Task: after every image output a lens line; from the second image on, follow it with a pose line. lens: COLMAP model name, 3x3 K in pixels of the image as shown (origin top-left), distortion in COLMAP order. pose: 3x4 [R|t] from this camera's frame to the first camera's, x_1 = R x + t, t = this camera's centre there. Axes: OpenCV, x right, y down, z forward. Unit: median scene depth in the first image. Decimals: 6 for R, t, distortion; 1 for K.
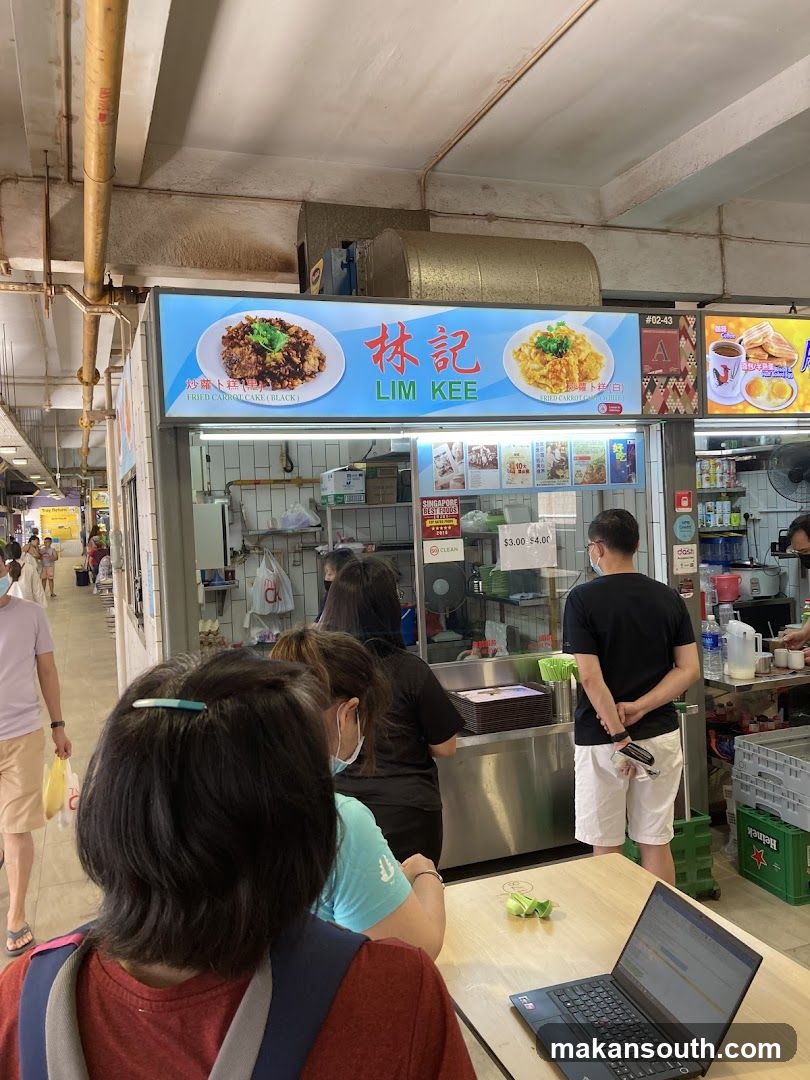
lens RADIAL K [[880.6, 0, 408.2], [0, 880.6, 537.9], [0, 0, 1]] dist [0.125792, -0.352125]
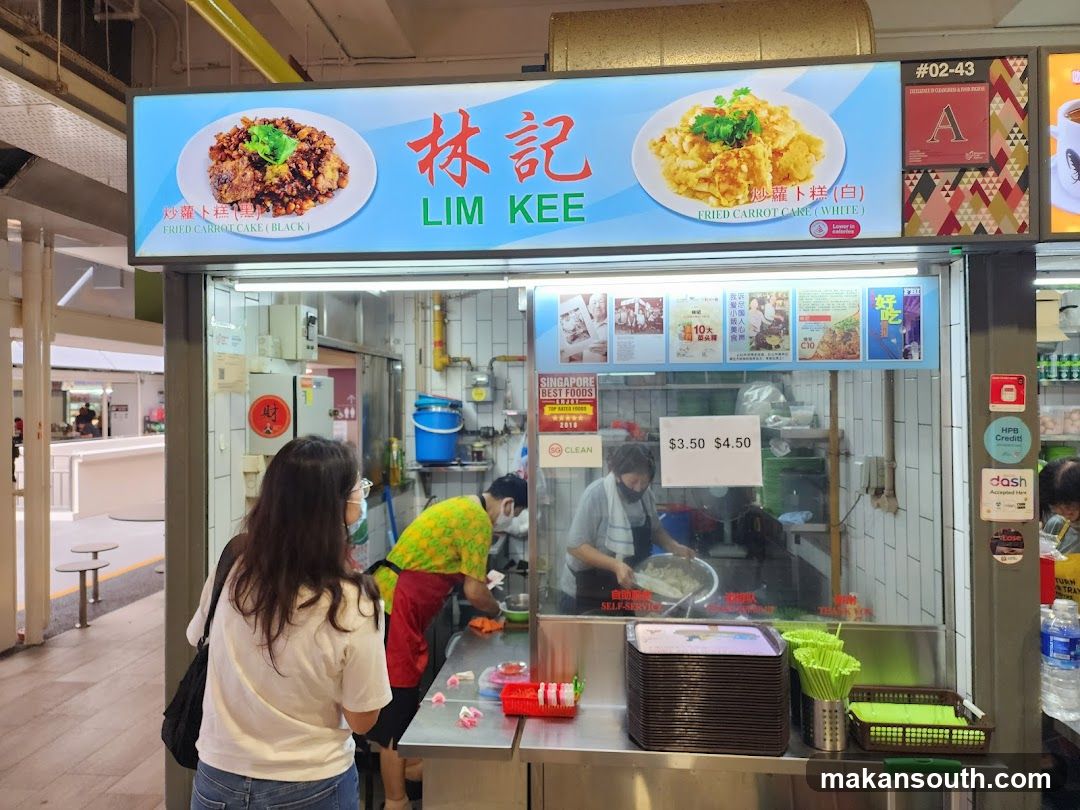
lens RADIAL K [[733.4, 0, 534.5], [0, 733.4, 396.3], [0, 0, 1]] dist [0.065348, -0.063600]
pose [[0.900557, 0.036458, -0.433207, 0.262441], [-0.047709, 0.998747, -0.015126, -0.018385], [0.432113, 0.034290, 0.901167, 0.472584]]
